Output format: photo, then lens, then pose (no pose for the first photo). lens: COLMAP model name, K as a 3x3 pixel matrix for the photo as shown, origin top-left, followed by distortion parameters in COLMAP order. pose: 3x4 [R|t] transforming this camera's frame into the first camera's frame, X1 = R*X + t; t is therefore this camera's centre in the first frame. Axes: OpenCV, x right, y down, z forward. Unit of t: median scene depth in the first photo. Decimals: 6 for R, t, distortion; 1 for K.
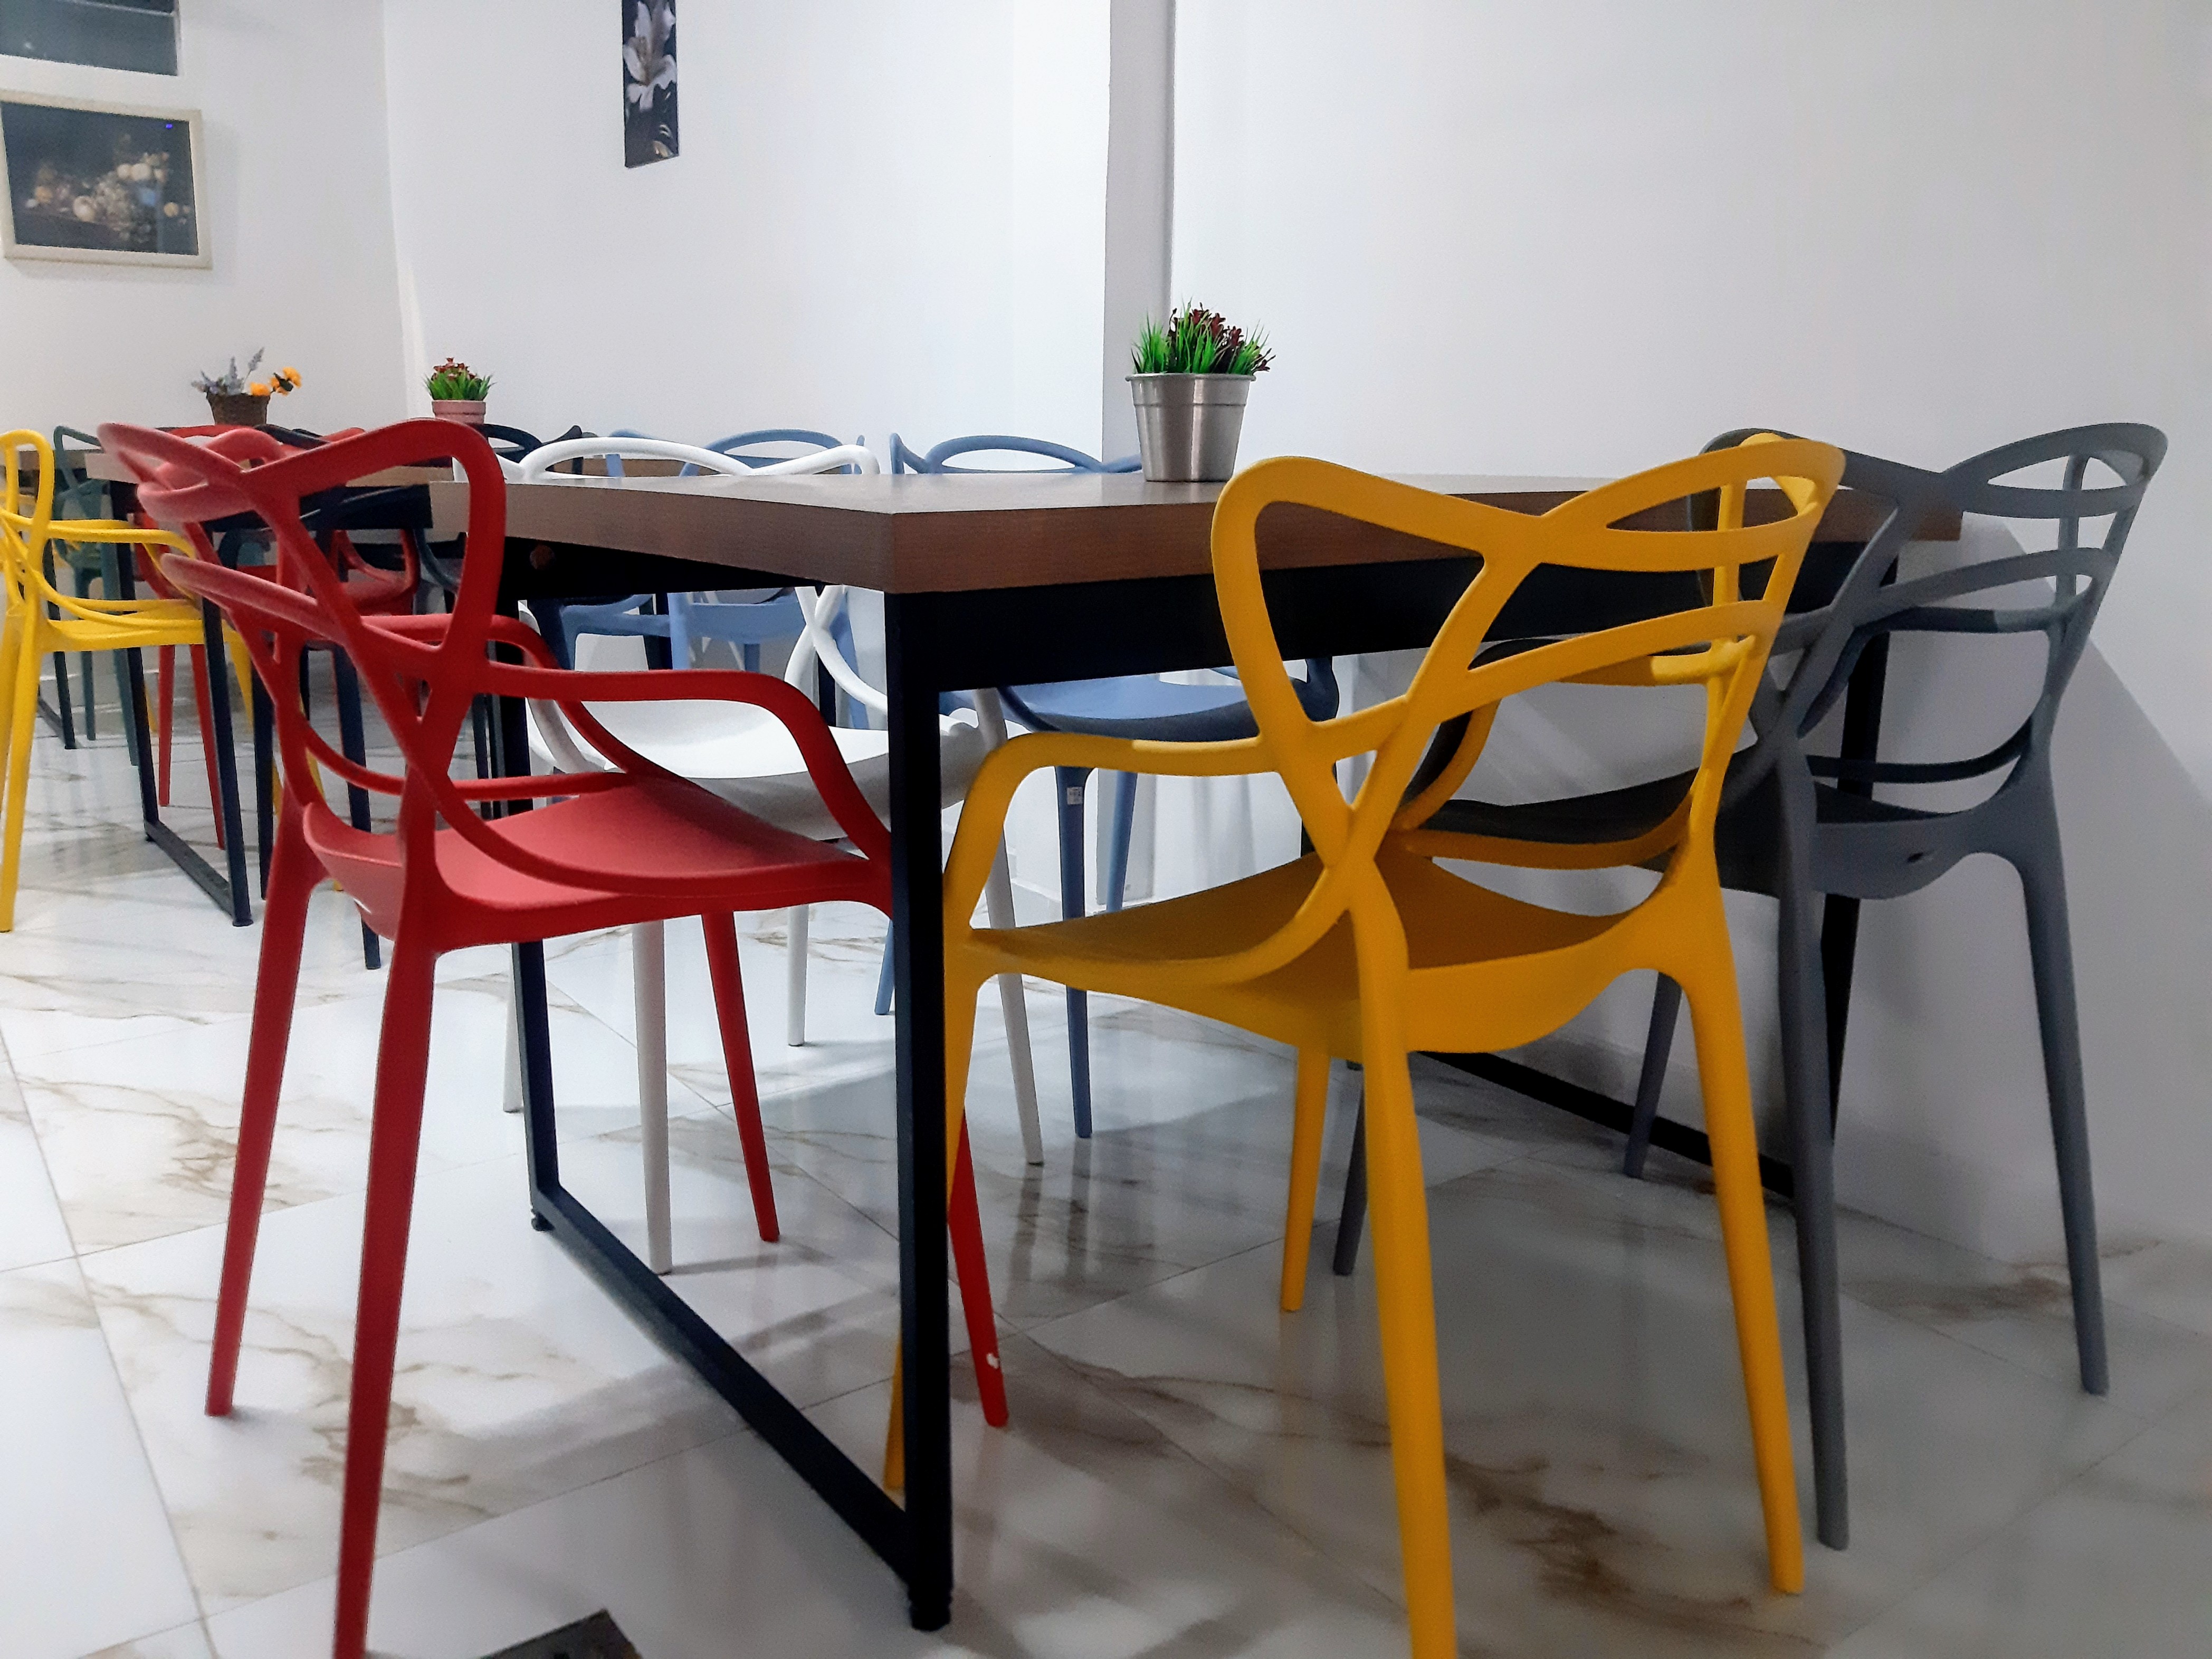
lens RADIAL K [[1747.7, 0, 1106.0], [0, 1747.7, 829.5], [0, 0, 1]] dist [0.004079, -0.007964]
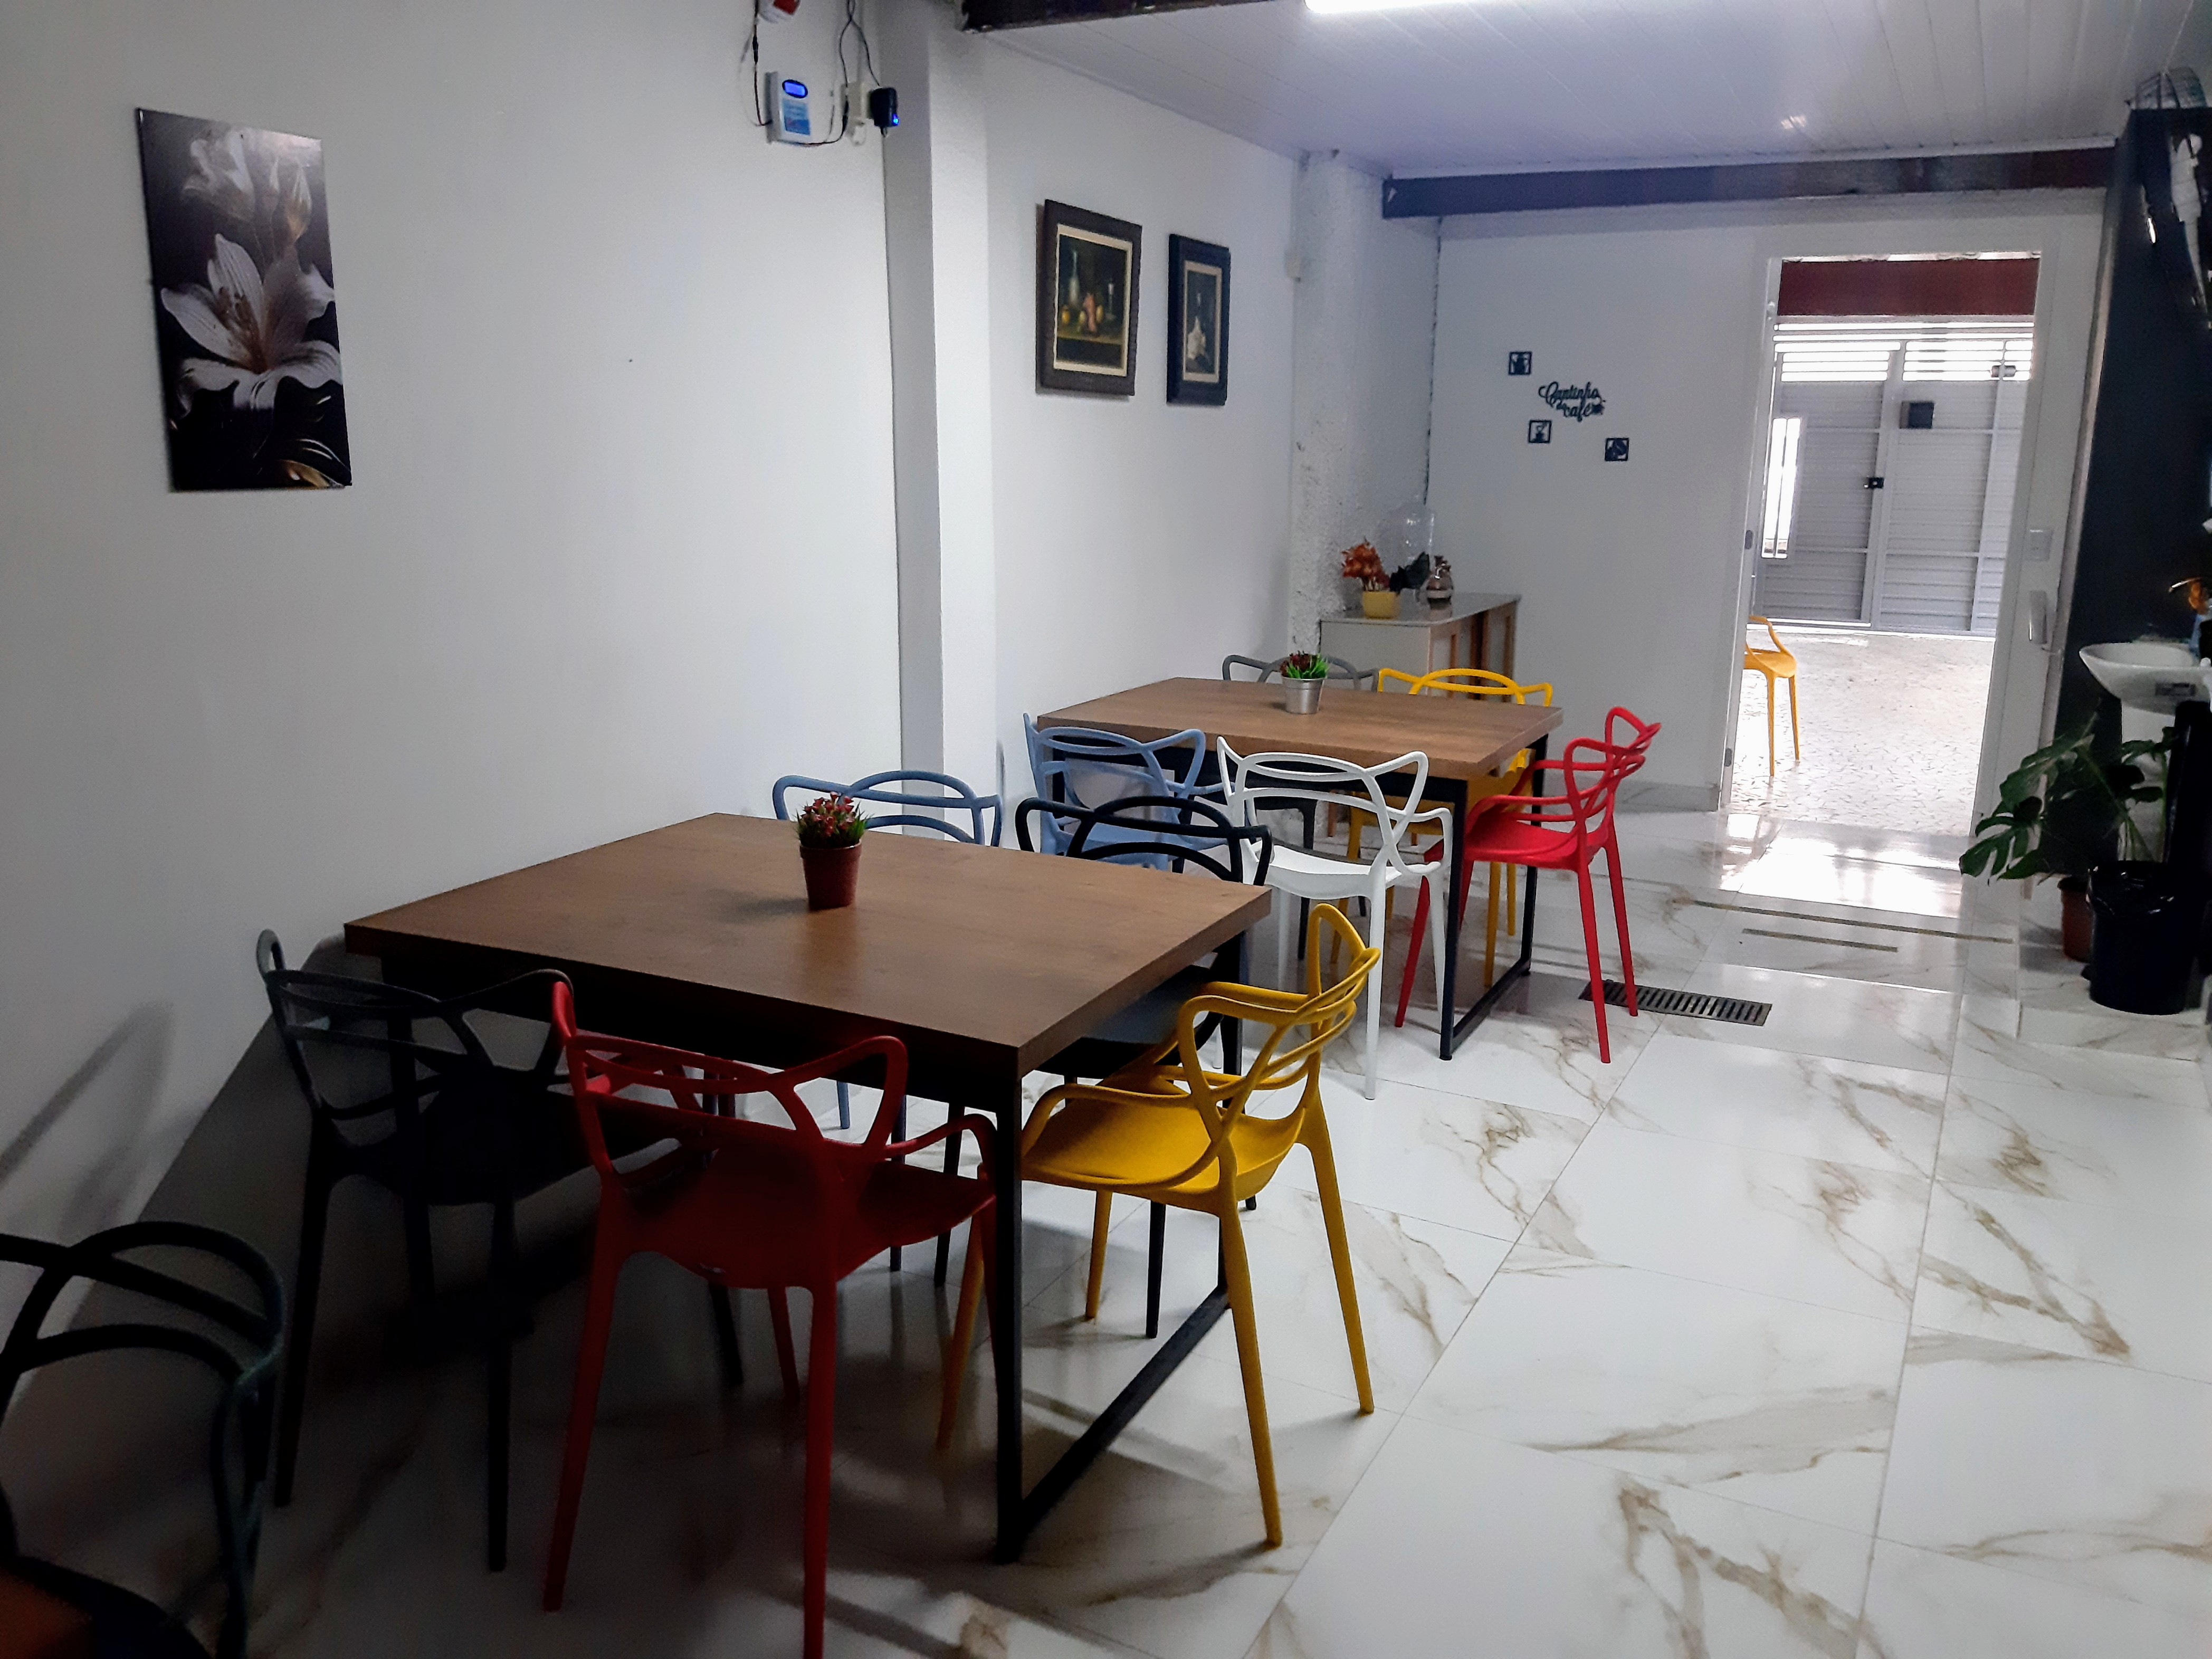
lens RADIAL K [[1740.9, 0, 1106.0], [0, 1740.9, 829.5], [0, 0, 1]] dist [-0.038360, -0.002471]
pose [[-0.441336, -0.224615, 0.868775, -1.043137], [0.186866, 0.923935, 0.333804, -0.457161], [-0.877670, 0.309665, -0.365792, 1.090291]]
